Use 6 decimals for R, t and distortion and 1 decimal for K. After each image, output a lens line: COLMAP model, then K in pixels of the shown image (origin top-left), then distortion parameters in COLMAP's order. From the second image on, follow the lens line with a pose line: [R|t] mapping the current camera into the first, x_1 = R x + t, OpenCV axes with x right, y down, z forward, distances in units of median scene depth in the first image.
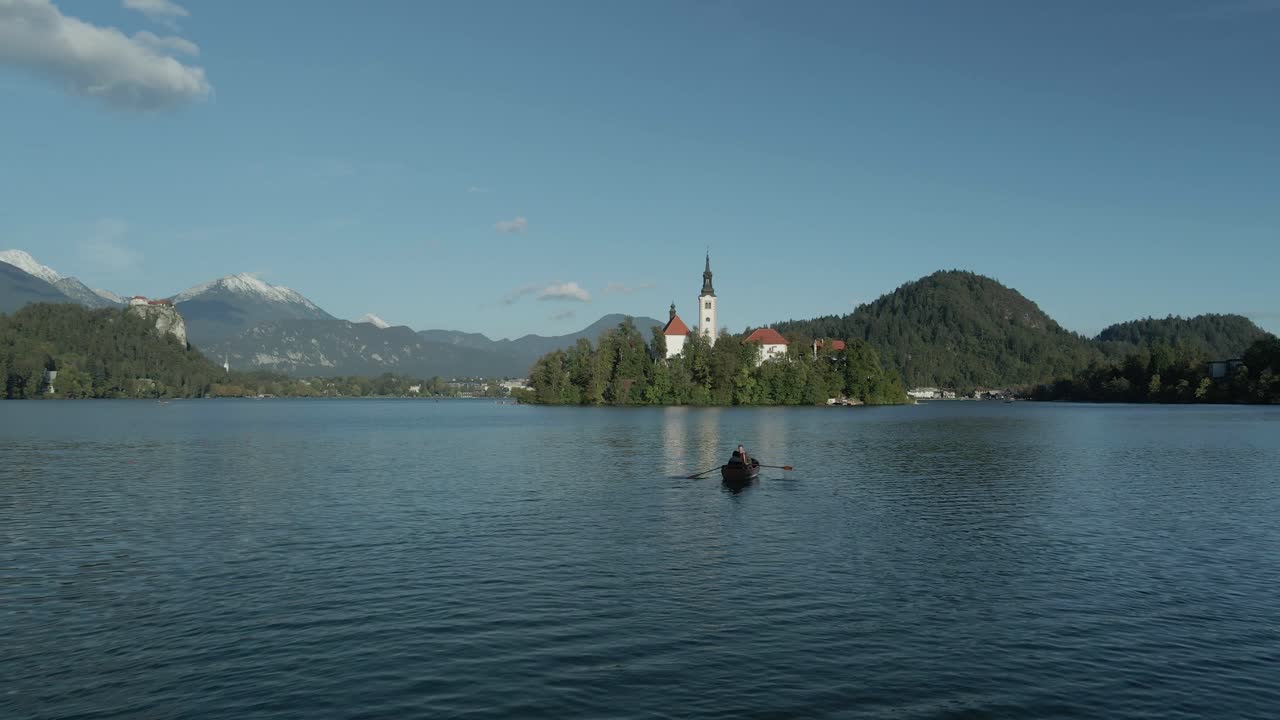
lens RADIAL K [[1115.2, 0, 629.9], [0, 1115.2, 354.6], [0, 0, 1]] dist [0.085106, -0.007416]
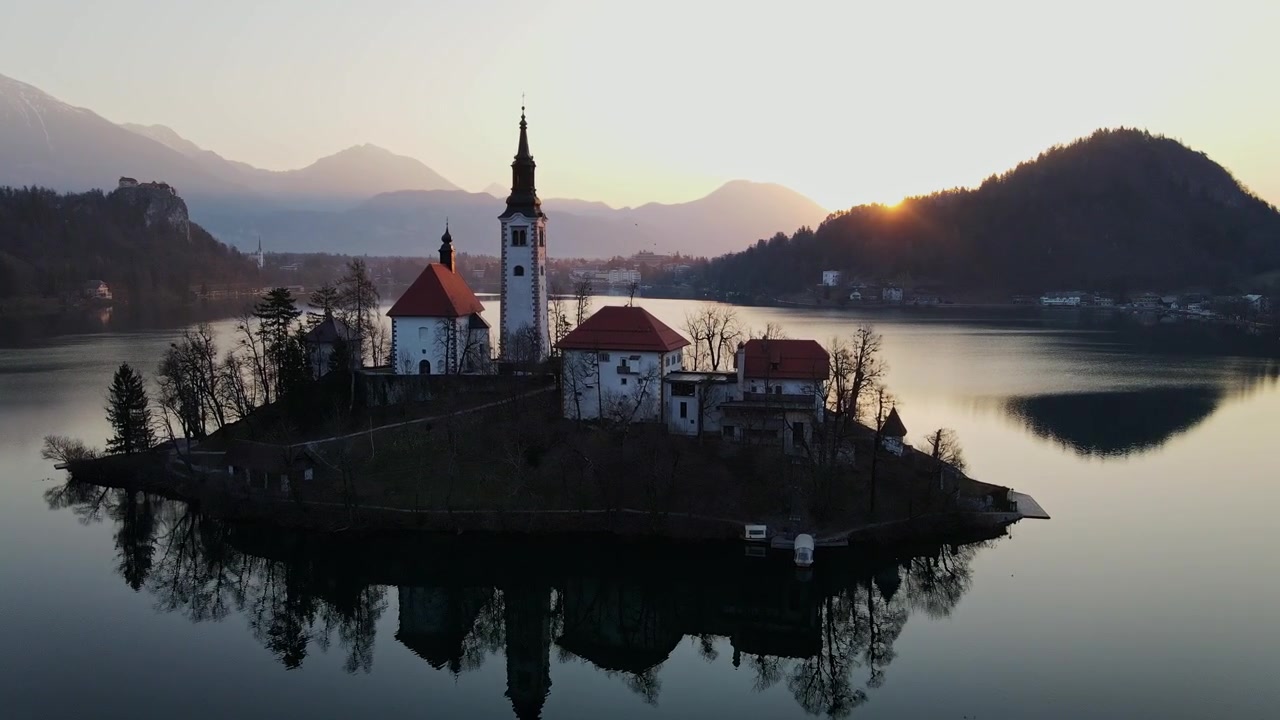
lens RADIAL K [[966.9, 0, 634.2], [0, 966.9, 352.6], [0, 0, 1]] dist [0.029745, 0.001820]
pose [[0.986096, 0.019336, -0.165049, 0.075428], [0.005115, 0.989205, 0.146448, -0.023517], [0.166099, -0.145256, 0.975352, 0.276838]]
